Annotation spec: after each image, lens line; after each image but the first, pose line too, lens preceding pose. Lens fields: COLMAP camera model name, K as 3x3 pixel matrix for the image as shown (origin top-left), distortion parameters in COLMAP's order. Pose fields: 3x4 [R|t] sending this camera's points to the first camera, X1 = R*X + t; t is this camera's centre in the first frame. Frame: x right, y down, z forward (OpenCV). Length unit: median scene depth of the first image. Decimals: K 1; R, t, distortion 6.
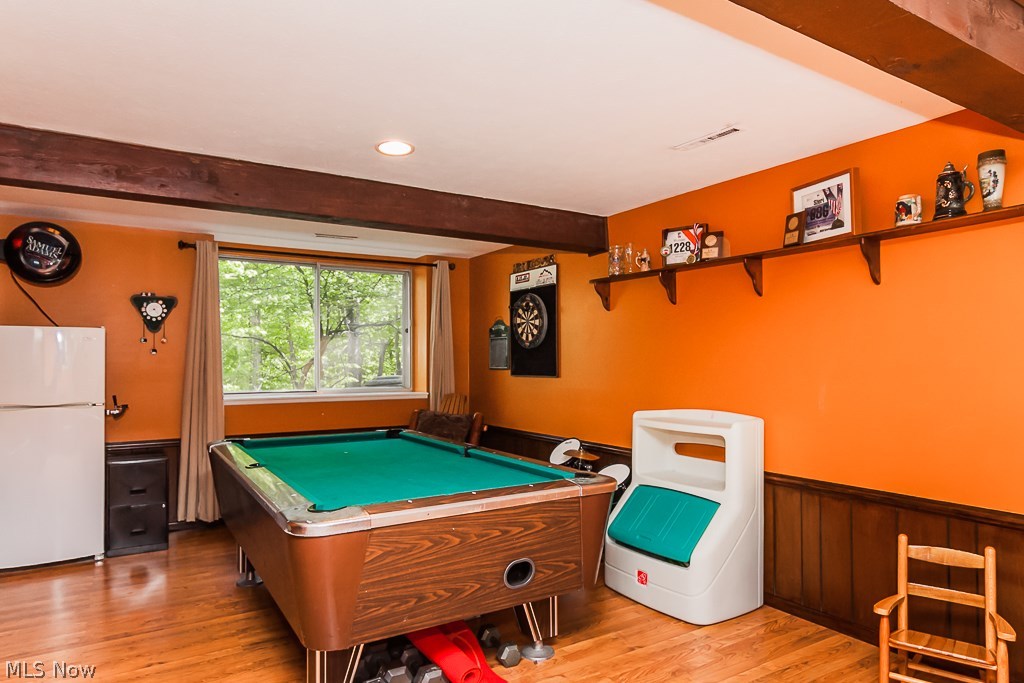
lens RADIAL K [[639.5, 0, 512.0], [0, 639.5, 341.5], [0, 0, 1]] dist [0.003980, 0.001160]
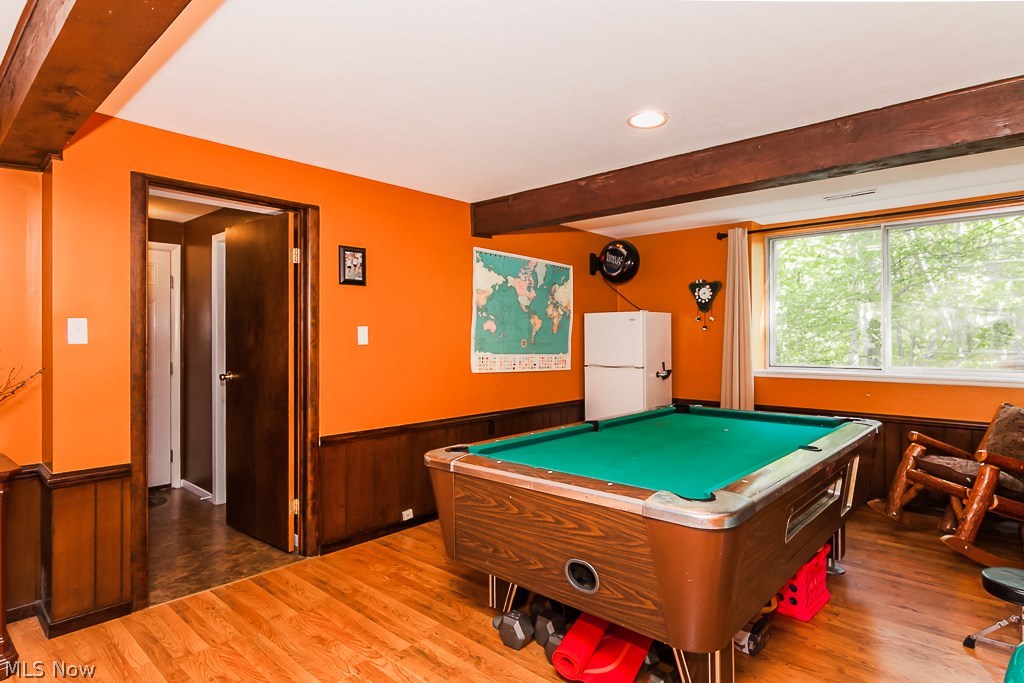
lens RADIAL K [[561.0, 0, 512.0], [0, 561.0, 341.5], [0, 0, 1]] dist [-0.000180, -0.000415]
pose [[0.264438, 0.006979, -0.964378, 0.446205], [0.032996, 0.999323, 0.016279, 0.014356], [0.963838, -0.036126, 0.264028, 0.436926]]
